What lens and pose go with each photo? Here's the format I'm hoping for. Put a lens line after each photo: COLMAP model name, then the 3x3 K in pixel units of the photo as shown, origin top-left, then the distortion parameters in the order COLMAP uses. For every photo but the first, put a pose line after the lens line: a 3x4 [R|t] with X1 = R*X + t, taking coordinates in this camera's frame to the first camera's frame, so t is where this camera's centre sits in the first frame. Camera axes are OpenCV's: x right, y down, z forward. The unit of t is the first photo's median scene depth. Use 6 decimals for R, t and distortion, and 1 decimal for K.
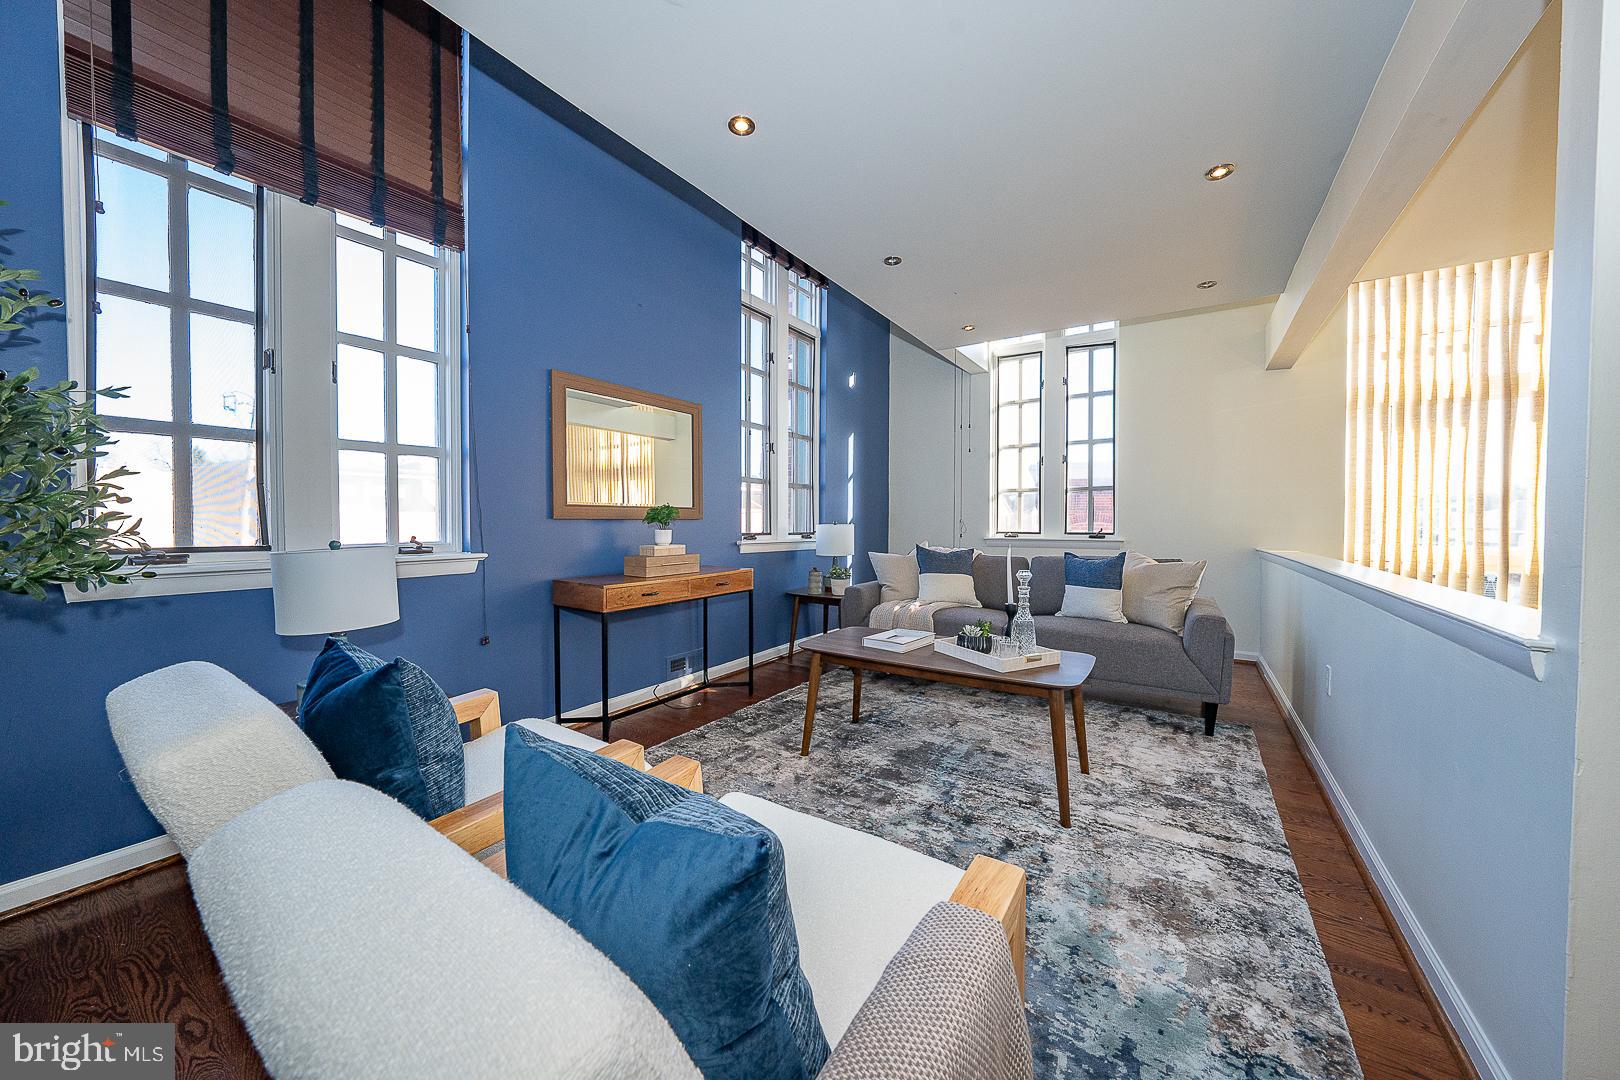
lens RADIAL K [[561.1, 0, 810.6], [0, 561.1, 537.0], [0, 0, 1]] dist [-0.028451, 0.004863]
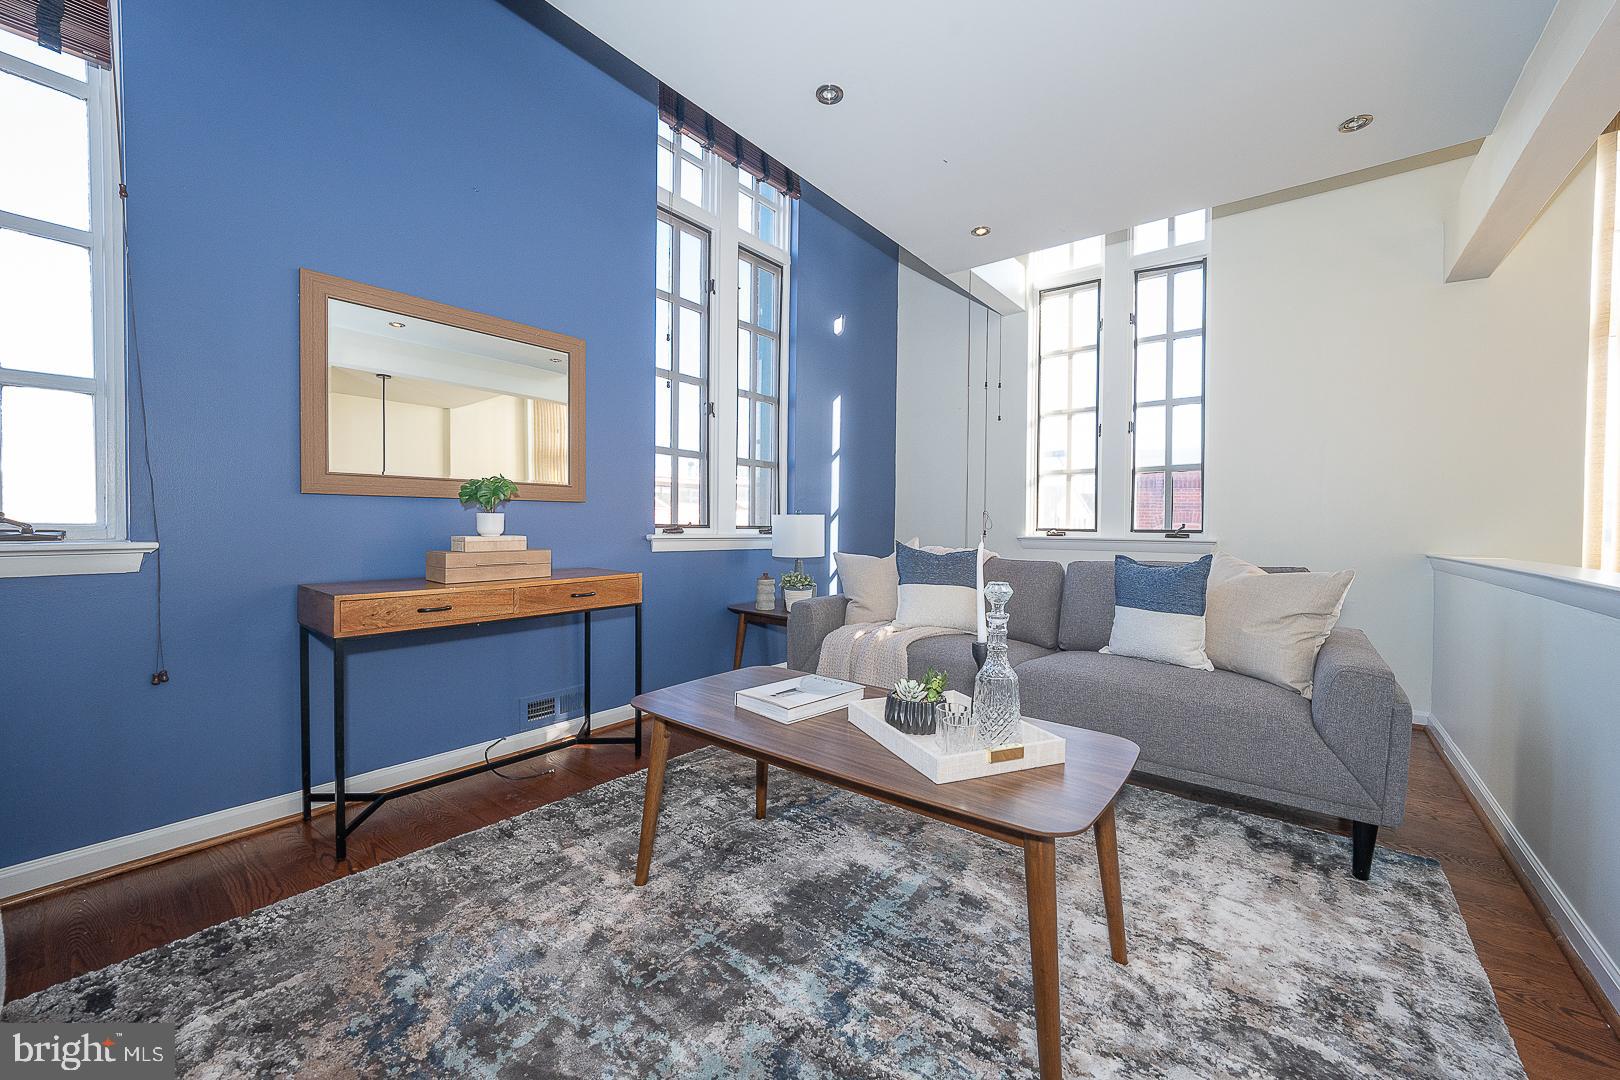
lens RADIAL K [[620.7, 0, 810.6], [0, 620.7, 536.6], [0, 0, 1]] dist [-0.025173, 0.007705]
pose [[0.996476, 0.009437, -0.083347, 0.175601], [-0.009916, 0.999937, -0.005336, 0.014480], [0.083292, 0.006144, 0.996506, 0.276393]]
